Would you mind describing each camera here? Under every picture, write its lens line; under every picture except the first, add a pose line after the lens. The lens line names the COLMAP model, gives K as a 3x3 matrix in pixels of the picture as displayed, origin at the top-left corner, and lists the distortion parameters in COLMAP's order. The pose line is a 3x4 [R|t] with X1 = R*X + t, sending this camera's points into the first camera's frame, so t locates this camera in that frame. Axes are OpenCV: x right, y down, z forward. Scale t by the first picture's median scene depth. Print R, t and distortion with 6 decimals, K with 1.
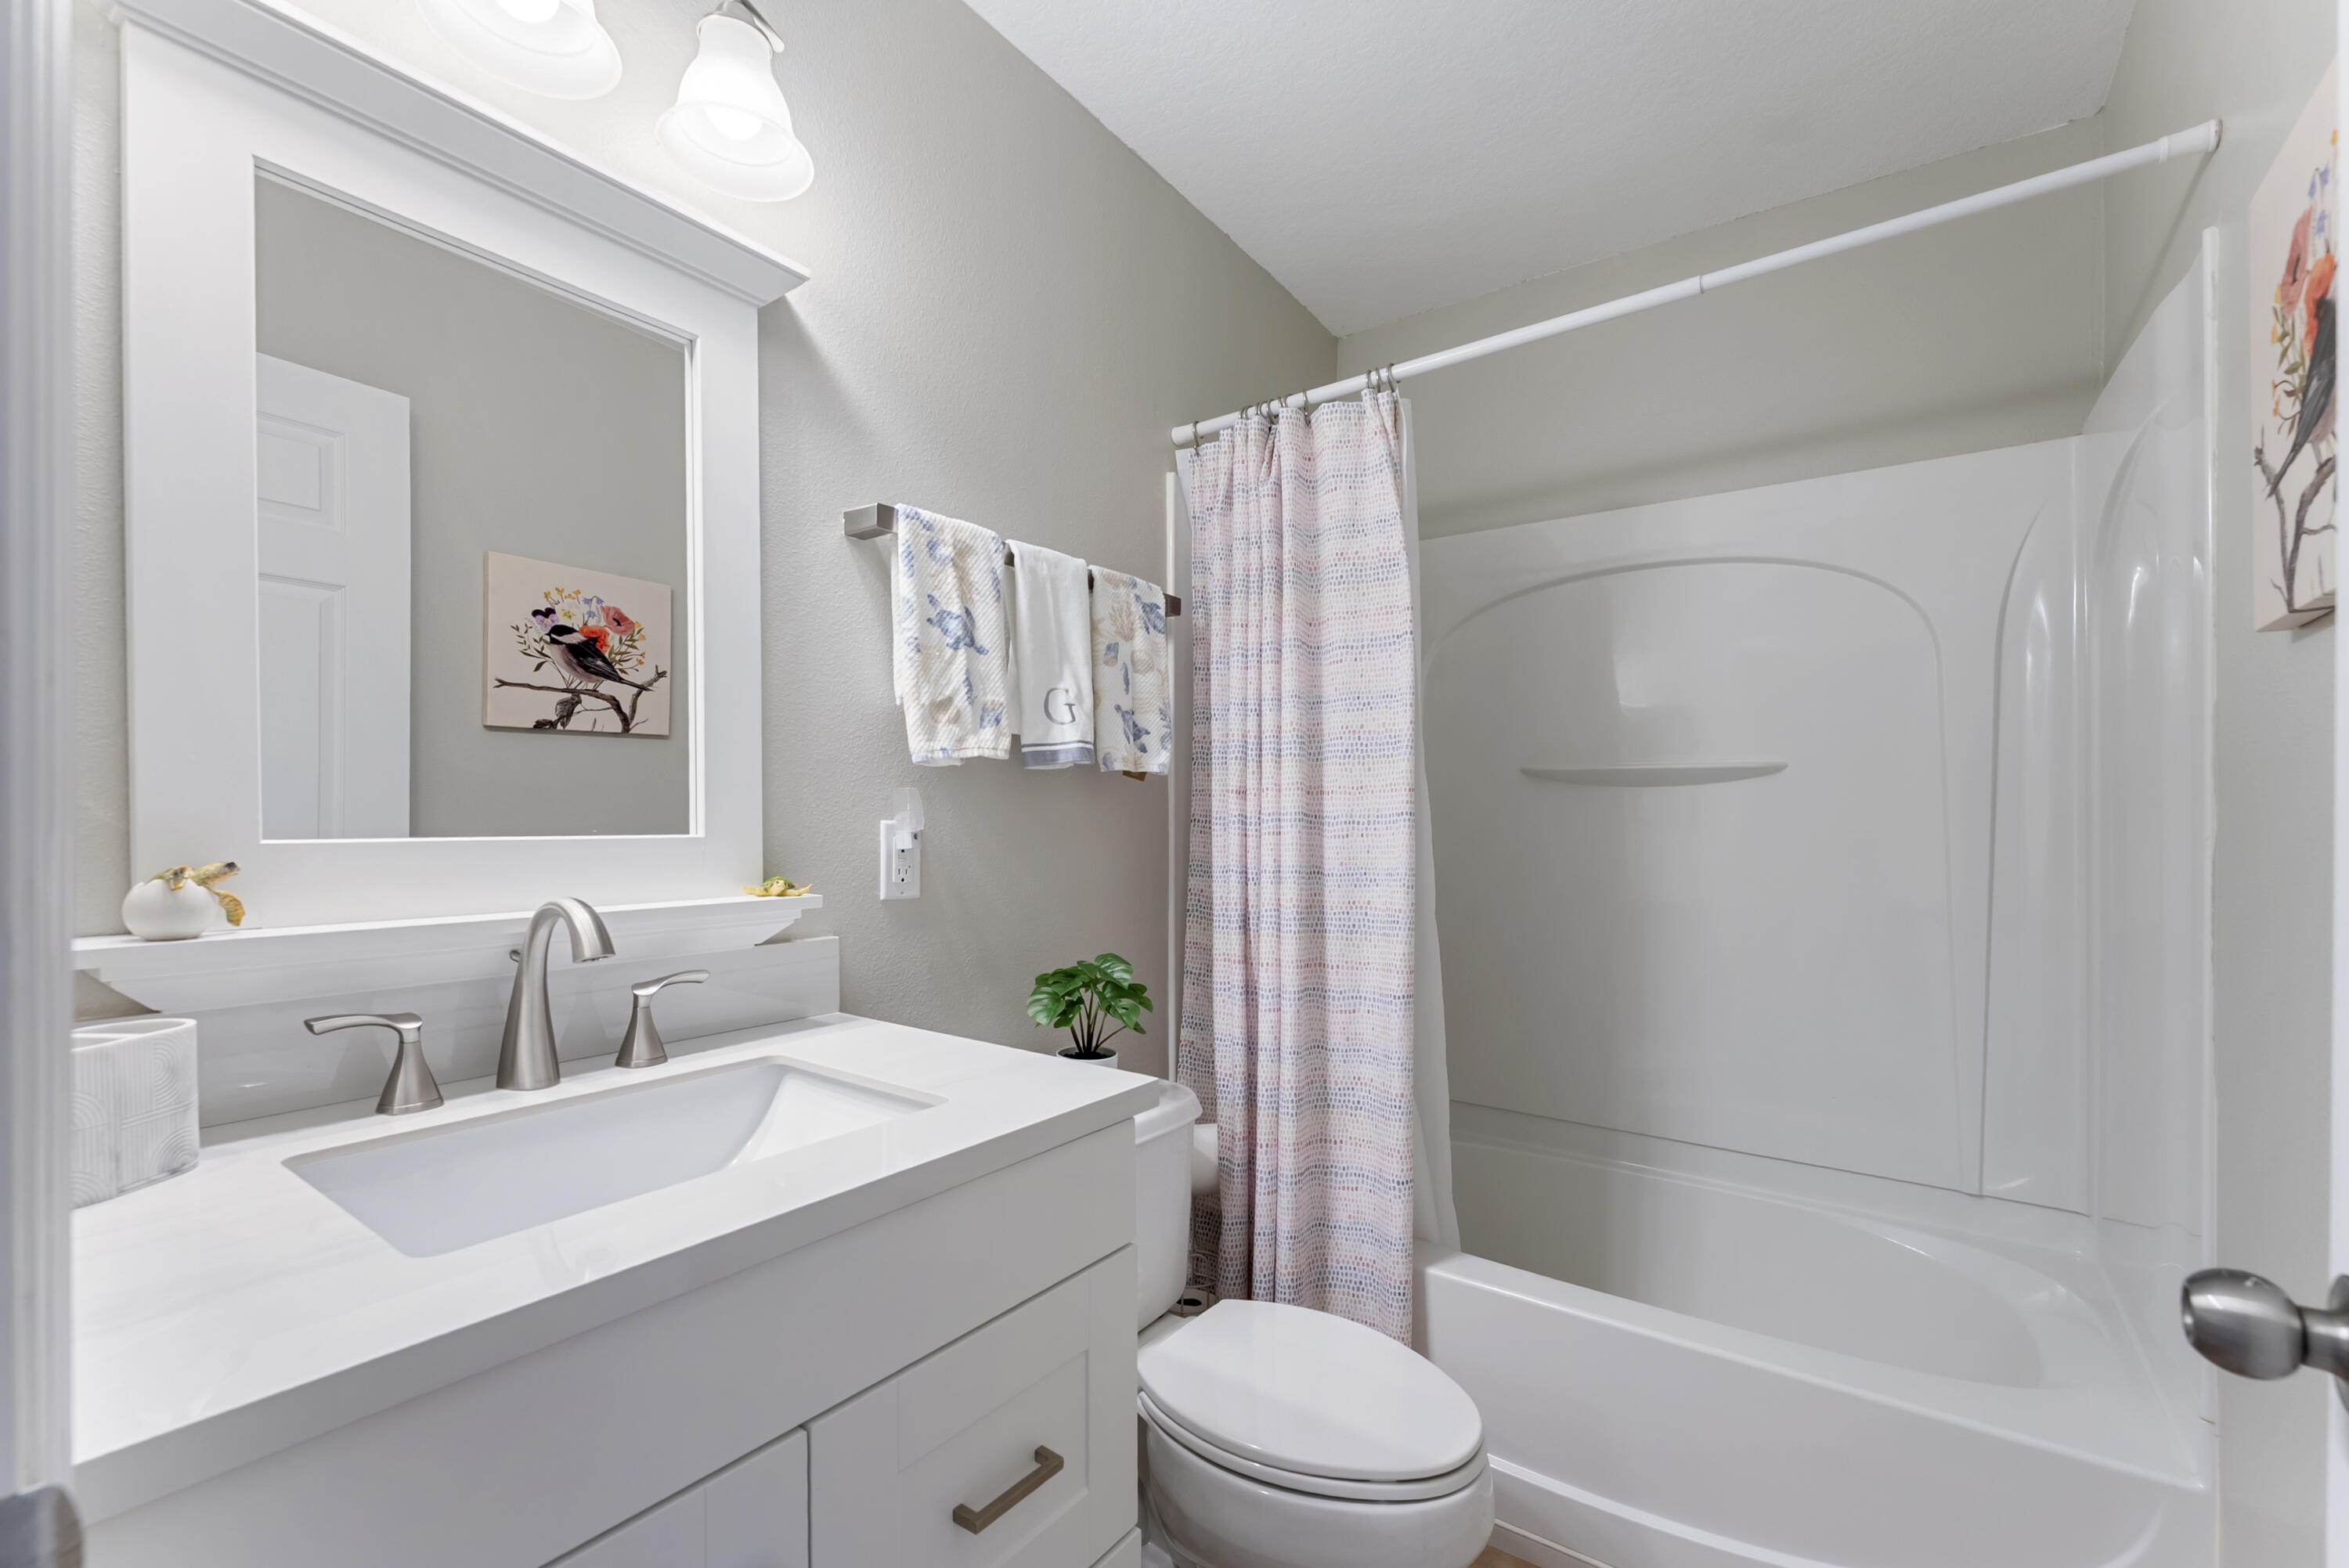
lens RADIAL K [[997.3, 0, 1173.5], [0, 997.3, 772.4], [0, 0, 1]] dist [-0.000386, -0.000041]
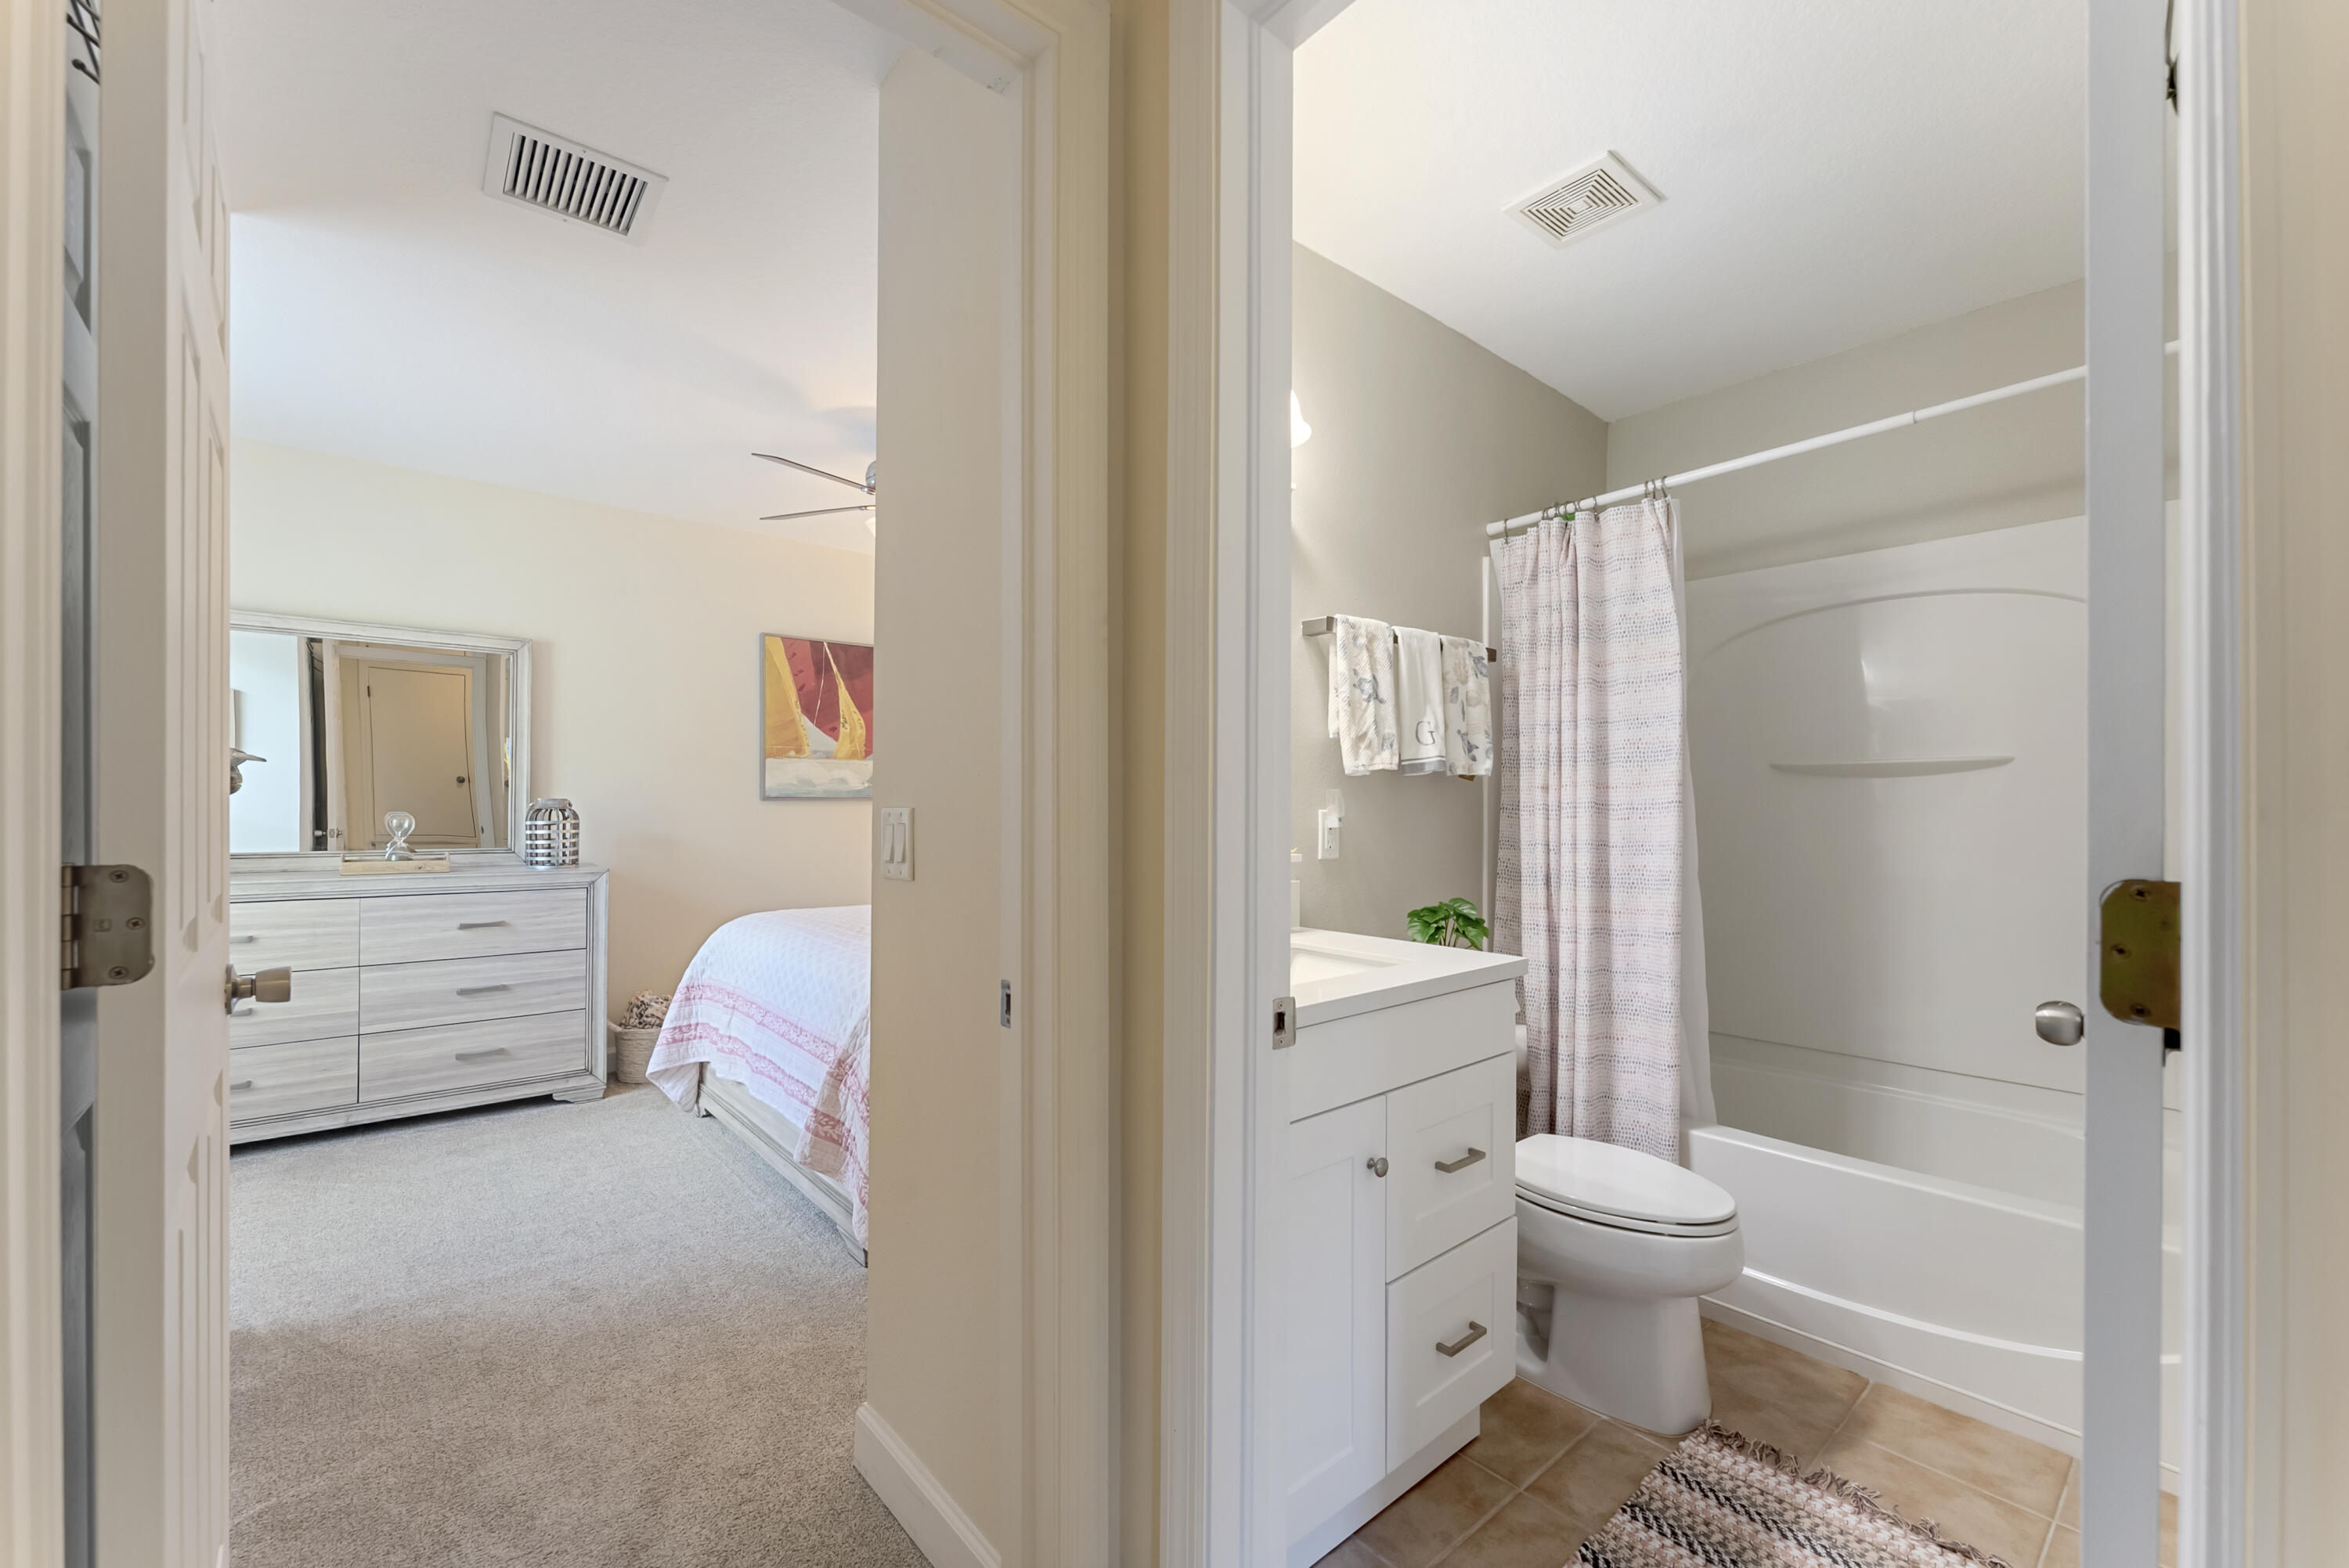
lens RADIAL K [[940.8, 0, 1168.9], [0, 940.8, 805.4], [0, 0, 1]] dist [-0.002707, -0.000077]
pose [[0.971444, -0.010344, -0.237042, -0.135663], [0.020500, 0.998973, 0.040417, -0.020169], [0.236380, -0.044122, 0.970658, -0.418032]]
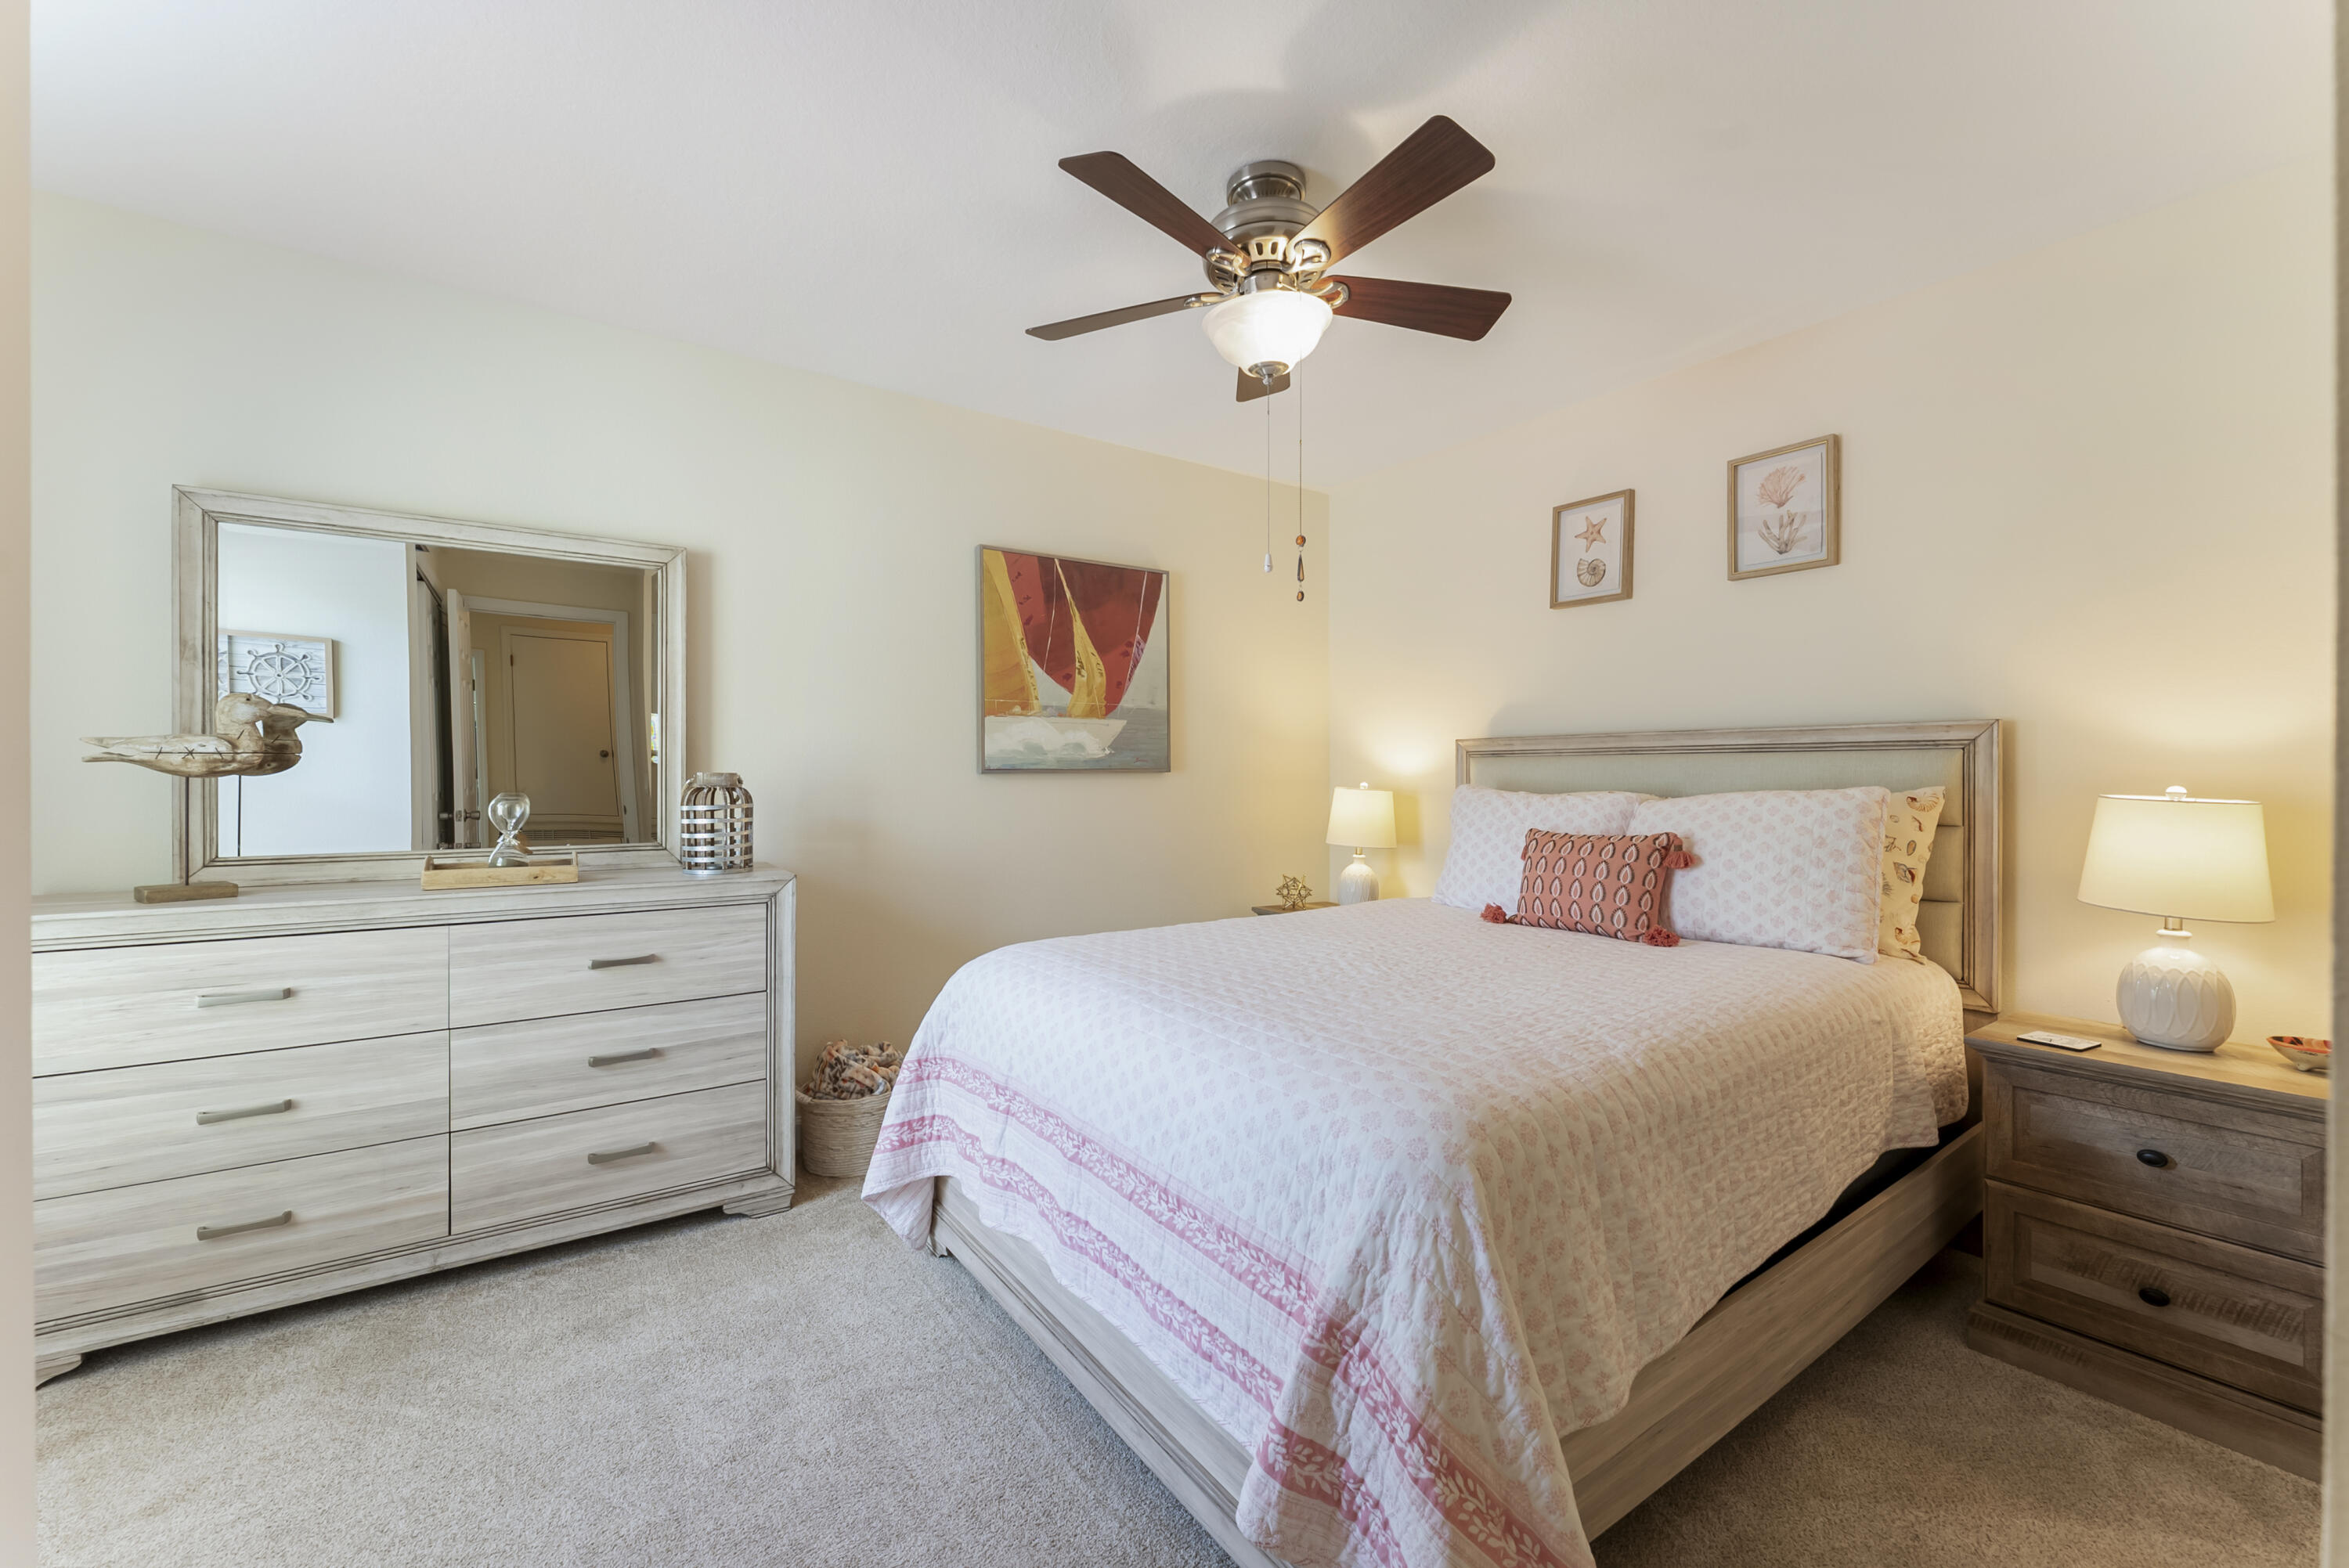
lens RADIAL K [[943.6, 0, 1177.1], [0, 943.6, 783.7], [0, 0, 1]] dist [-0.001785, 0.000055]
pose [[0.941462, -0.014216, -0.336819, -0.781519], [0.031046, 0.998521, 0.044635, -0.005797], [0.335687, -0.052479, 0.940511, 0.136457]]
